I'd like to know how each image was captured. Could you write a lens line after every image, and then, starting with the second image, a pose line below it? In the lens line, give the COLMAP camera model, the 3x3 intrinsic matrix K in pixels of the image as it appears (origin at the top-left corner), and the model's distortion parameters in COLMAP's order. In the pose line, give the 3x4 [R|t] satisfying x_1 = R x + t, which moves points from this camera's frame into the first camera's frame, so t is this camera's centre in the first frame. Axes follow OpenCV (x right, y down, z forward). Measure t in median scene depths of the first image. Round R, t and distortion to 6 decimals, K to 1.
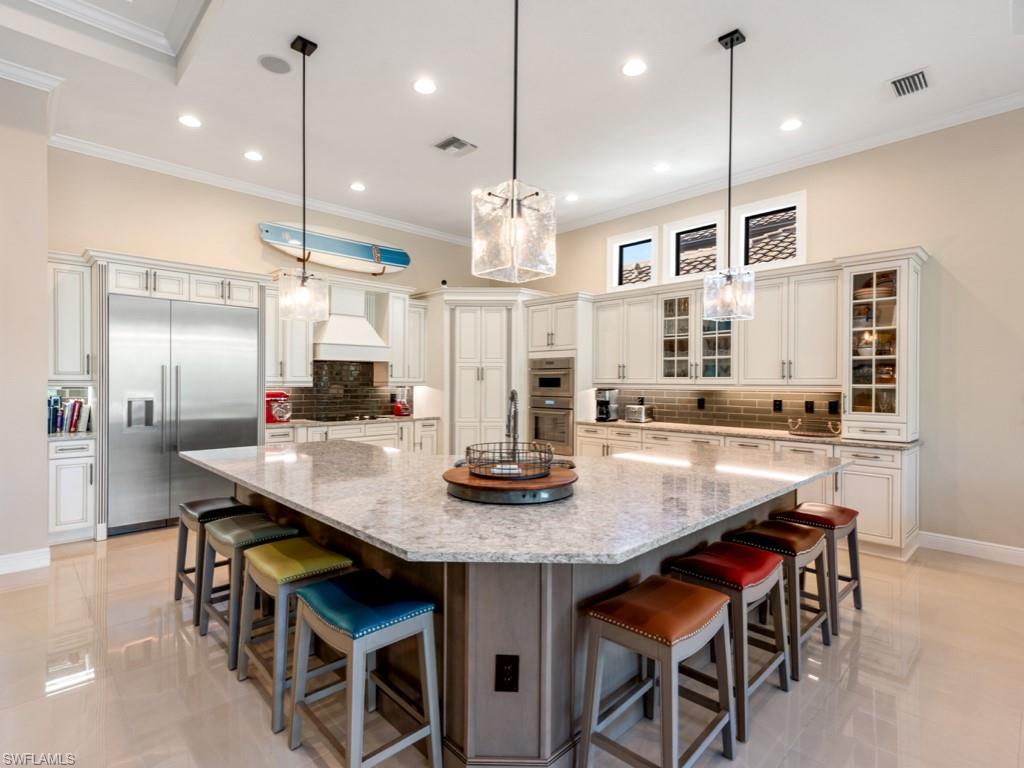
lens RADIAL K [[519.2, 0, 515.2], [0, 519.2, 384.2], [0, 0, 1]] dist [0.011968, -0.000872]
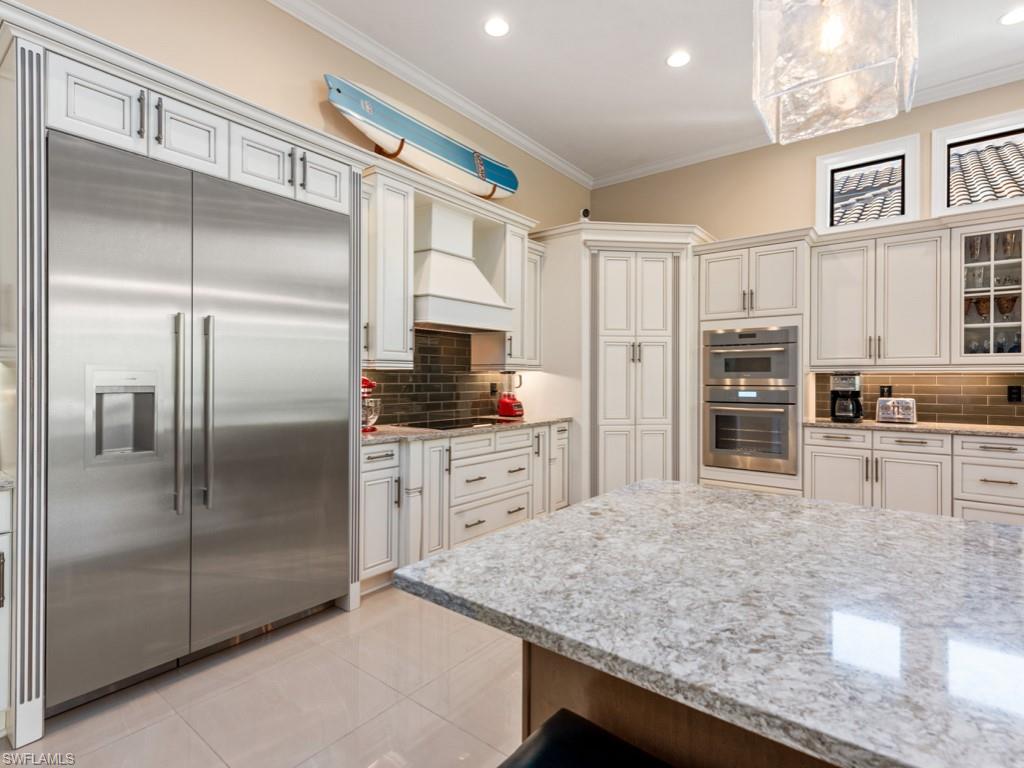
lens RADIAL K [[514.9, 0, 514.4], [0, 514.9, 375.8], [0, 0, 1]] dist [0.013597, -0.001153]
pose [[0.990817, -0.001953, 0.135198, -0.369099], [0.003182, 0.999956, -0.008878, 0.018098], [-0.135174, 0.009226, 0.990779, 0.430227]]
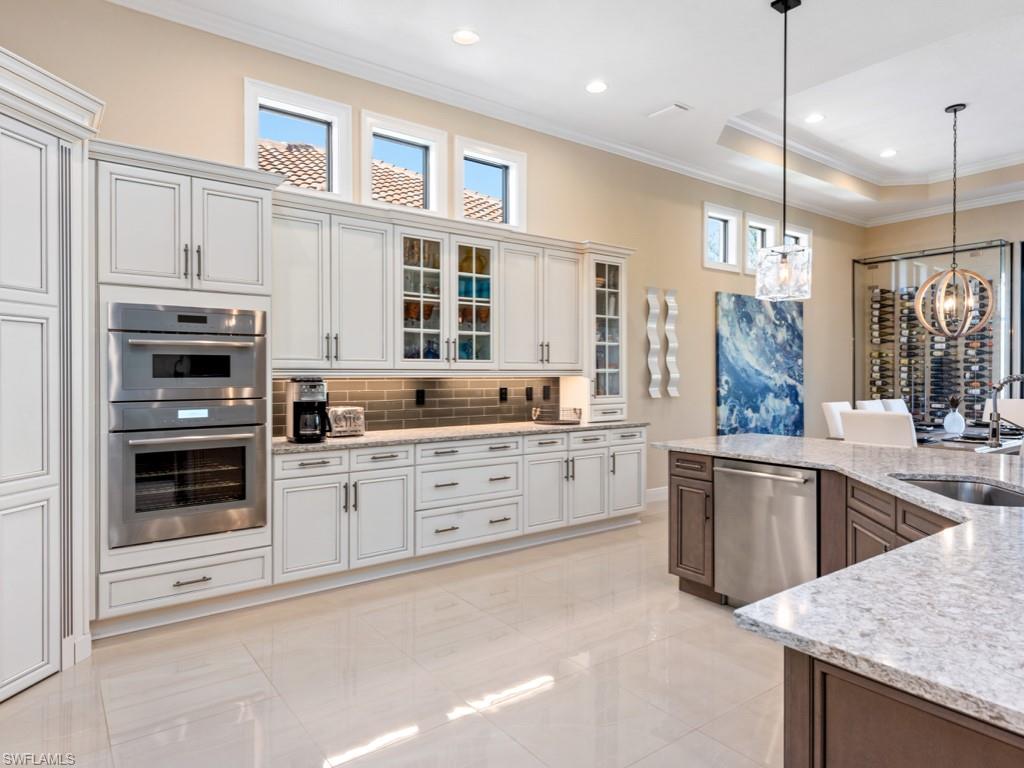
lens RADIAL K [[622.2, 0, 512.5], [0, 622.2, 377.2], [0, 0, 1]] dist [0.015115, -0.002640]
pose [[0.129100, -0.013241, 0.991543, -0.453035], [0.003979, 0.999910, 0.012834, 0.000026], [-0.991624, 0.002288, 0.129141, 0.776757]]
